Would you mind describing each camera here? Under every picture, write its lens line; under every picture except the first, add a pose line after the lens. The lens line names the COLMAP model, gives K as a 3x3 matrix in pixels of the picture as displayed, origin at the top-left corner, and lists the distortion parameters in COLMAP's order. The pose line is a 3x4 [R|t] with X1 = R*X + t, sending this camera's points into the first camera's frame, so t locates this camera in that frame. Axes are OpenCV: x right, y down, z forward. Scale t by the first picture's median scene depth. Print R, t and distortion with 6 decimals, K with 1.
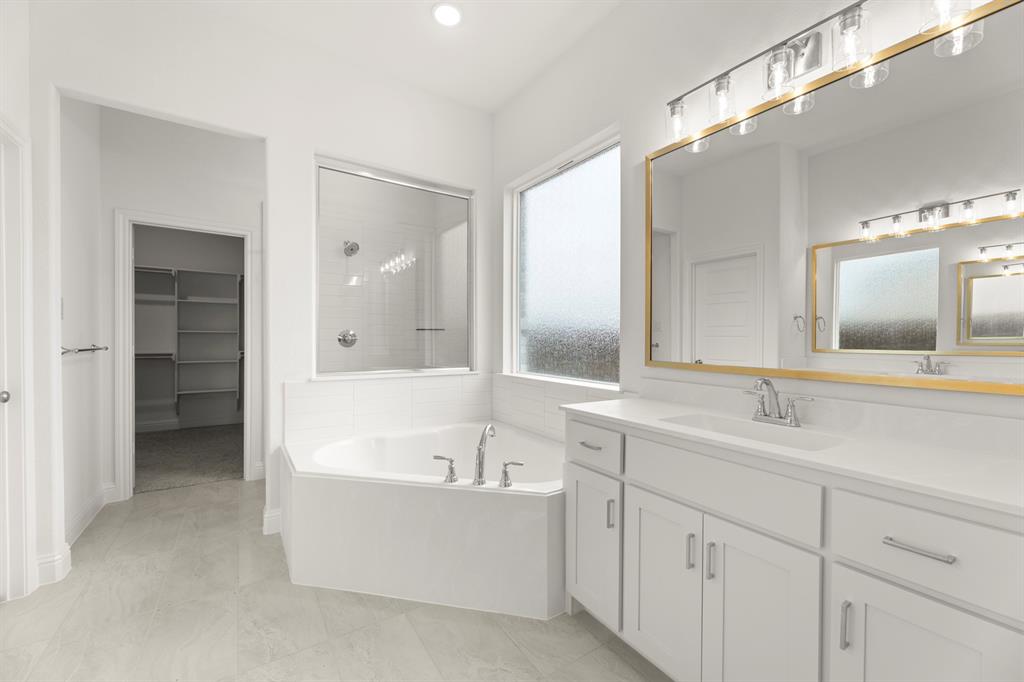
lens RADIAL K [[423.2, 0, 512.0], [0, 423.2, 341.0], [0, 0, 1]] dist [0.000435, -0.000165]
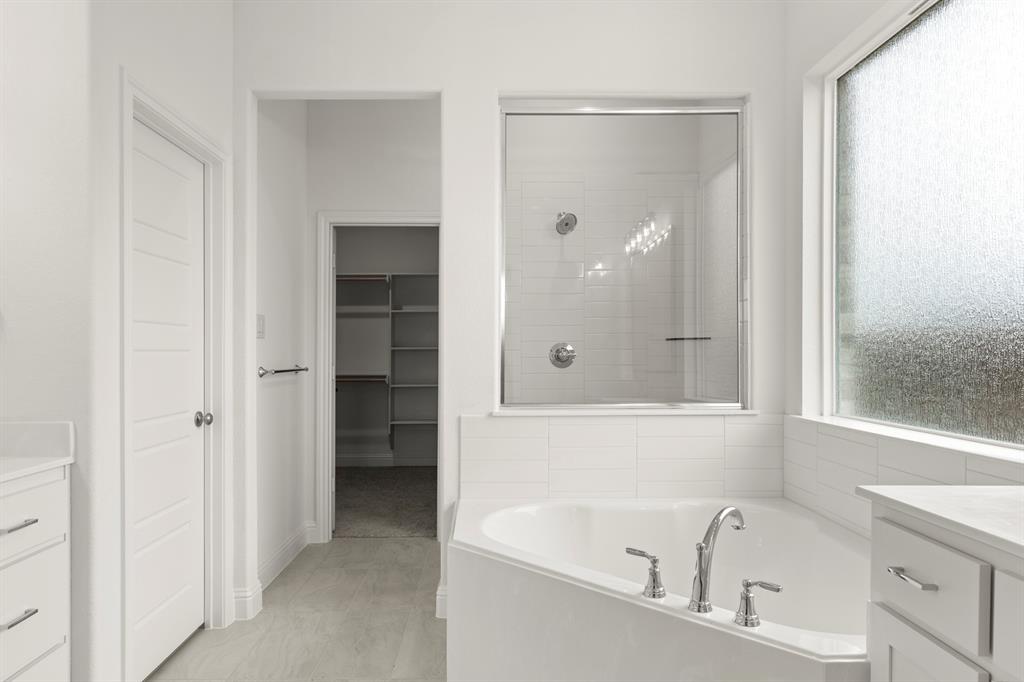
lens RADIAL K [[648.7, 0, 509.5], [0, 648.7, 352.7], [0, 0, 1]] dist [0.000619, -0.002511]
pose [[0.826666, -0.012657, -0.562550, 0.152424], [0.008770, 0.999915, -0.009611, -0.000602], [0.562624, 0.003012, 0.826707, 0.102096]]
